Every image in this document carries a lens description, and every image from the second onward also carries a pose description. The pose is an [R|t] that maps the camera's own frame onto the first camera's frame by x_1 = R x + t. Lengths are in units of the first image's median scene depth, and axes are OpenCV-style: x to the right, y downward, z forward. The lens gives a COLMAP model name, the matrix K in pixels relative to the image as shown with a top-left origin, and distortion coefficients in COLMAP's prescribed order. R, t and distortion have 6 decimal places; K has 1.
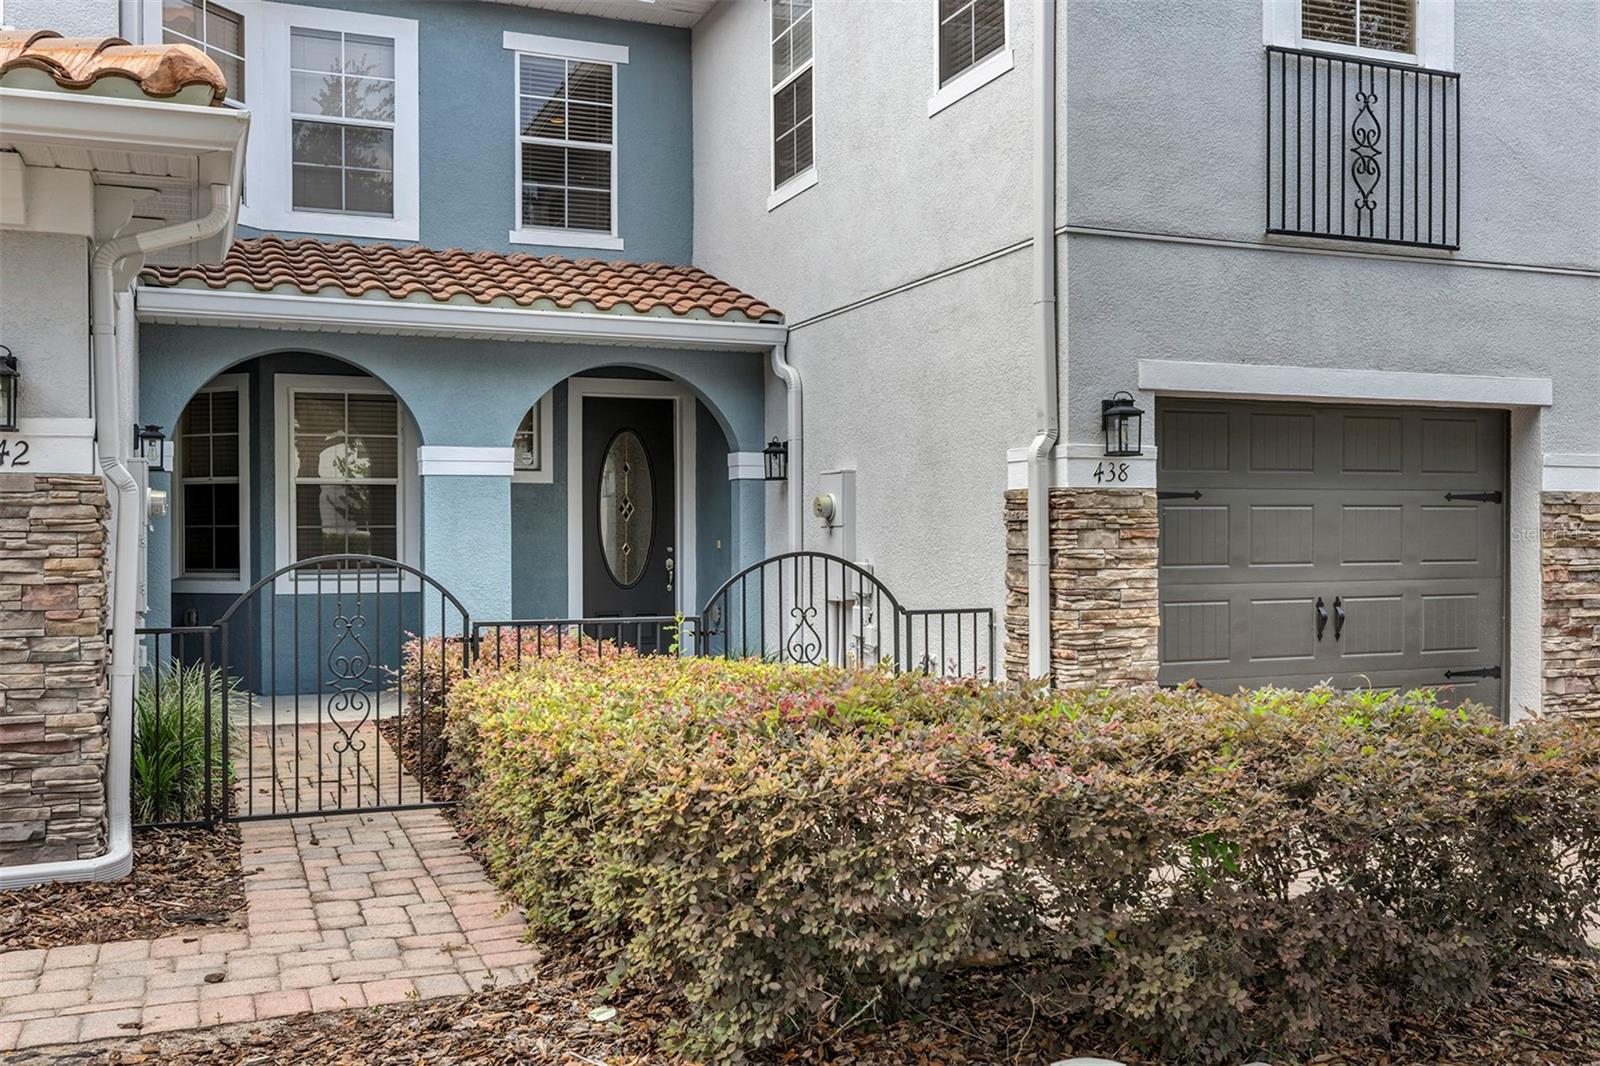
lens RADIAL K [[1459.7, 0, 857.9], [0, 1459.7, 542.4], [0, 0, 1]] dist [0.006583, 0.000314]
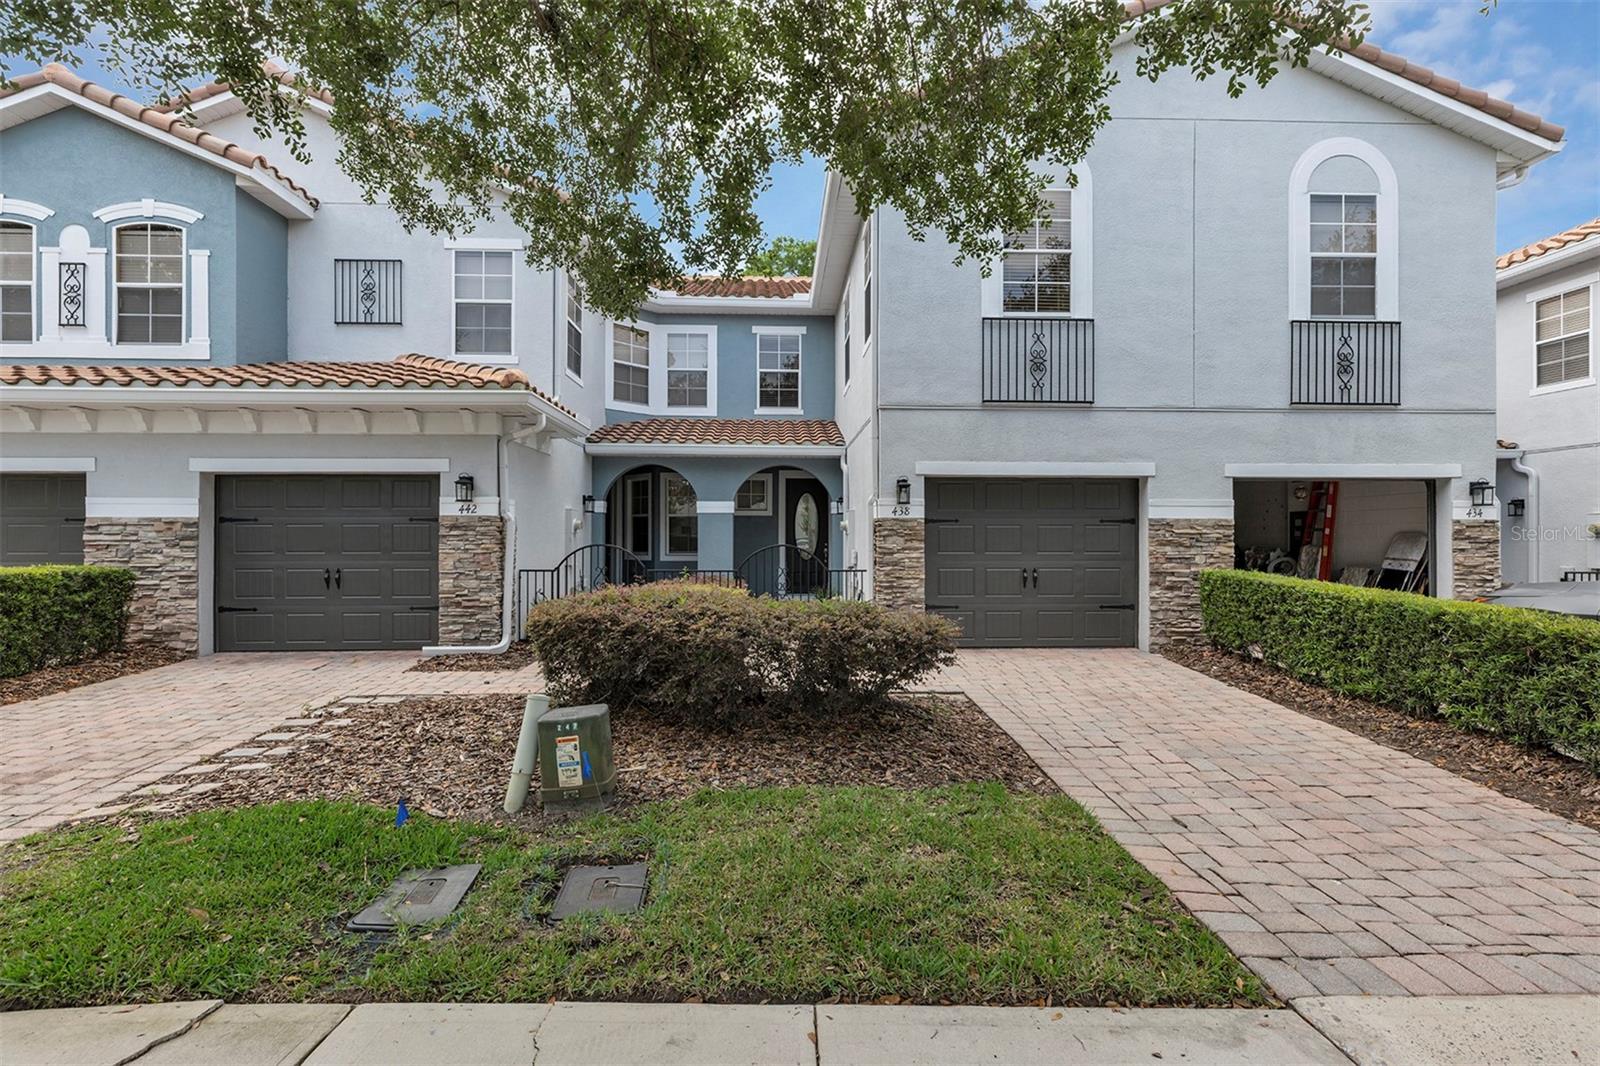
lens RADIAL K [[712.4, 0, 814.3], [0, 712.4, 534.3], [0, 0, 1]] dist [0.010243, -0.000230]
pose [[0.942888, 0.003525, -0.333092, 0.370407], [-0.006929, 0.999935, -0.009031, -0.000431], [0.333039, 0.010823, 0.942851, -0.091907]]
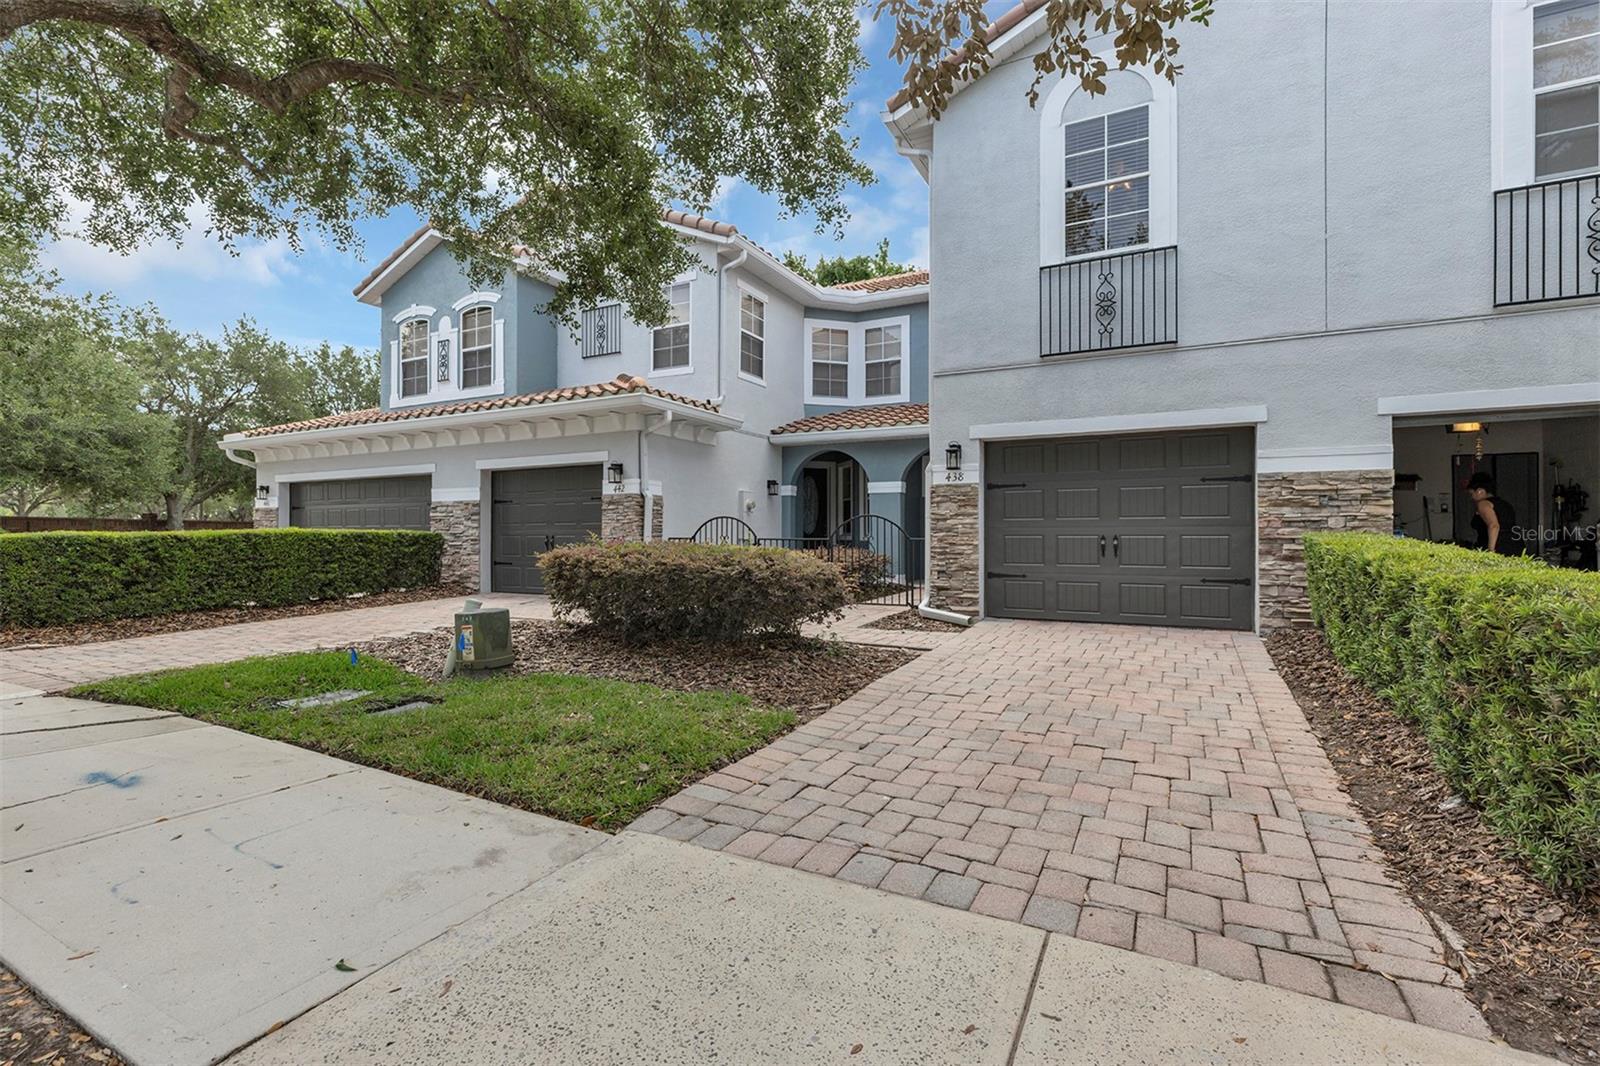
lens RADIAL K [[712.4, 0, 812.4], [0, 712.4, 529.5], [0, 0, 1]] dist [0.010243, -0.000230]
pose [[0.666750, -0.003372, -0.745274, 0.758198], [-0.005007, 0.999947, -0.009003, 0.040351], [0.745265, 0.009734, 0.666698, 0.078903]]
